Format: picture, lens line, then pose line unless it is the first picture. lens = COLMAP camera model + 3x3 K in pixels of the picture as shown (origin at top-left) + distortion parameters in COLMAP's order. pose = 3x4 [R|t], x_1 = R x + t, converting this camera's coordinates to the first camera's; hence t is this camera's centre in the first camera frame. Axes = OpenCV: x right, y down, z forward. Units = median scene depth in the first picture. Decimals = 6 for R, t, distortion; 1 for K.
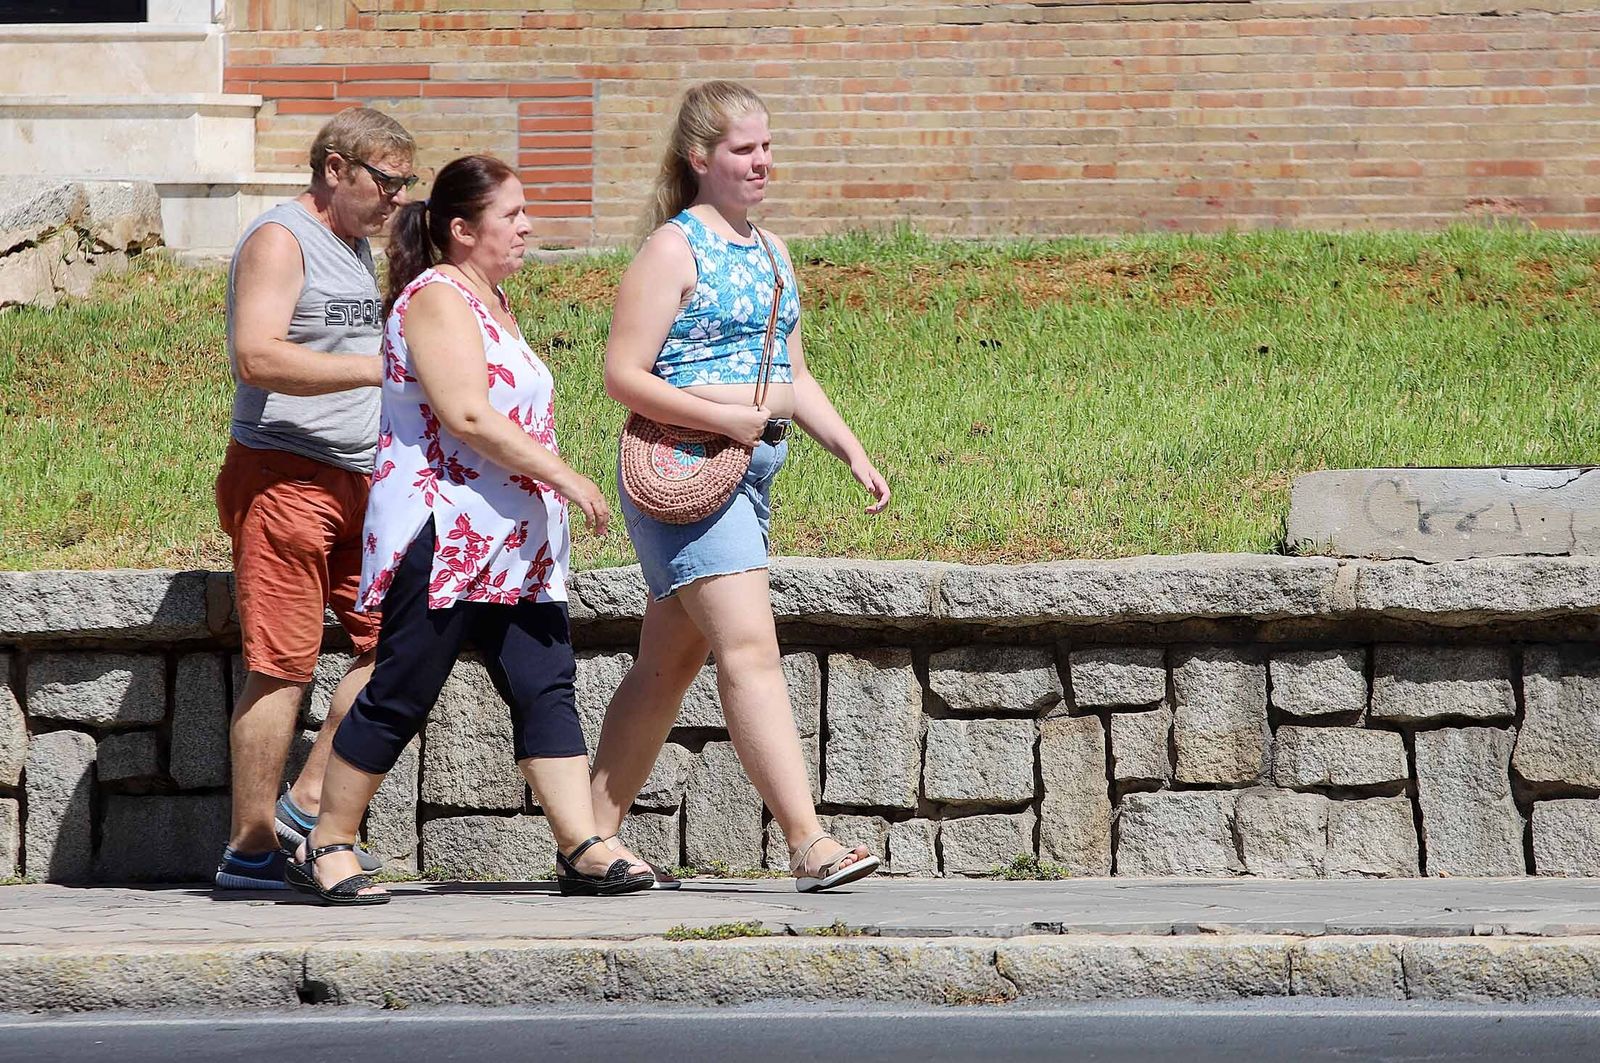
lens RADIAL K [[7244.4, 0, 800.0], [0, 7244.4, 531.5], [0, 0, 1]] dist [0.330976, 12.665303]
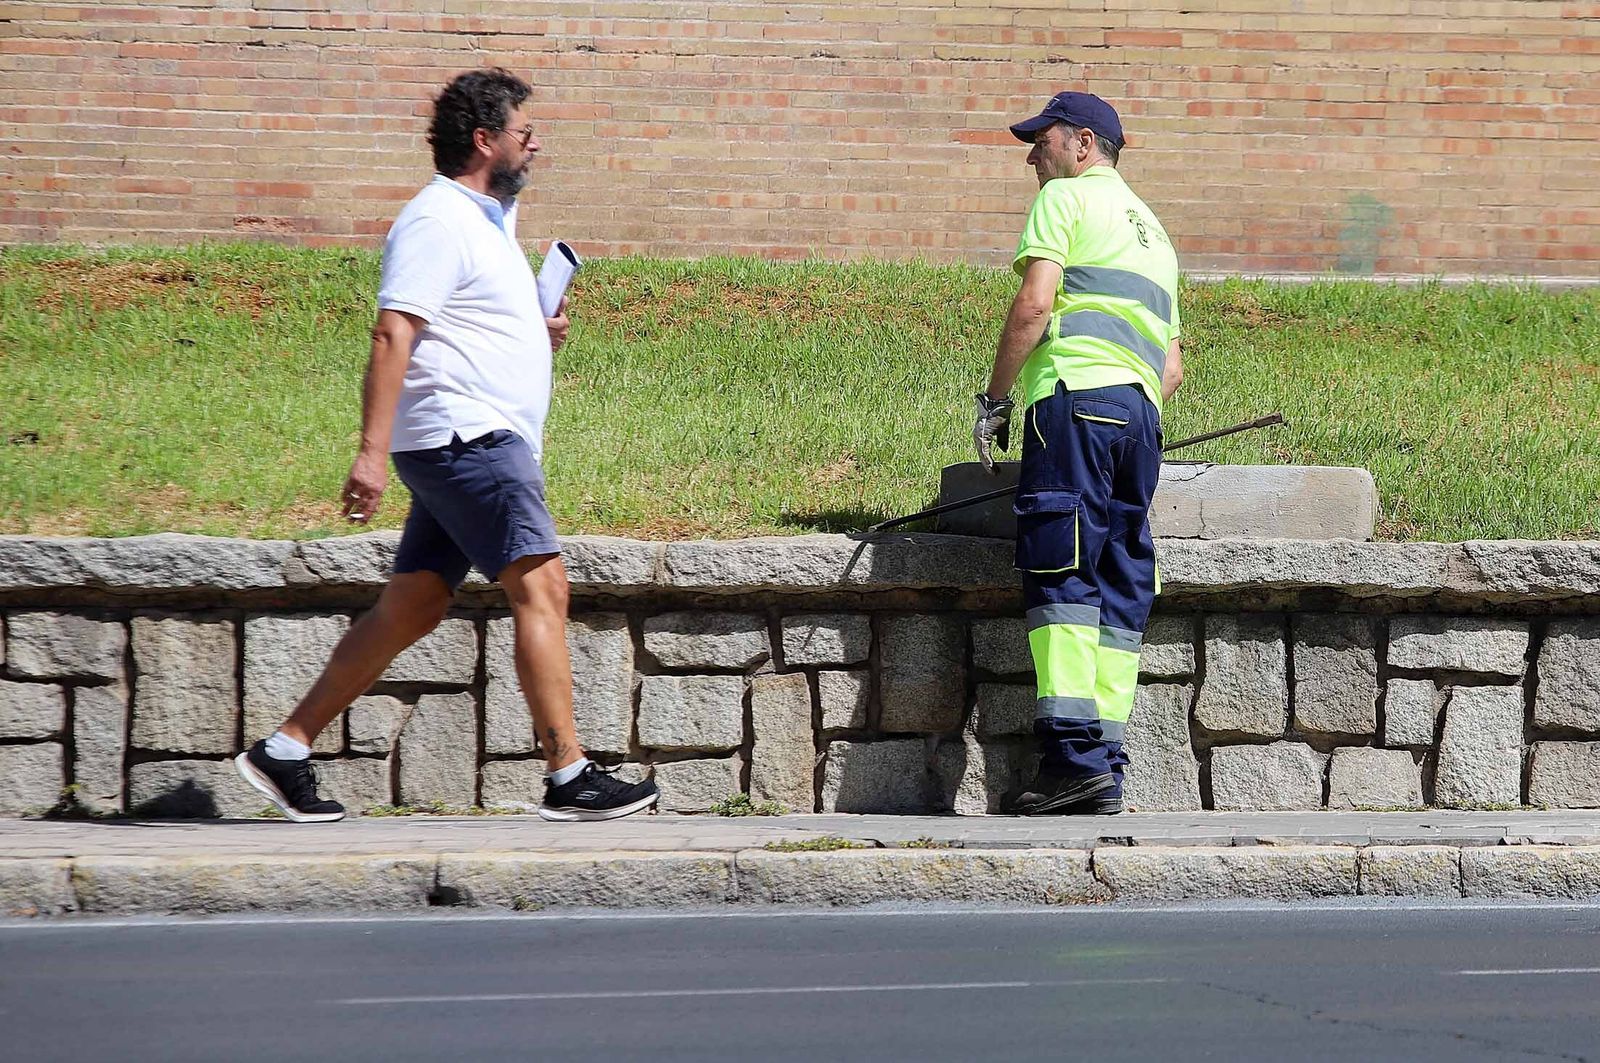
lens RADIAL K [[7244.4, 0, 800.0], [0, 7244.4, 531.5], [0, 0, 1]] dist [0.330976, 12.665303]
pose [[0.962904, 0.014600, 0.269448, -0.267159], [-0.014047, 0.999893, -0.003981, 0.007624], [-0.269477, 0.000048, 0.963007, -0.101155]]
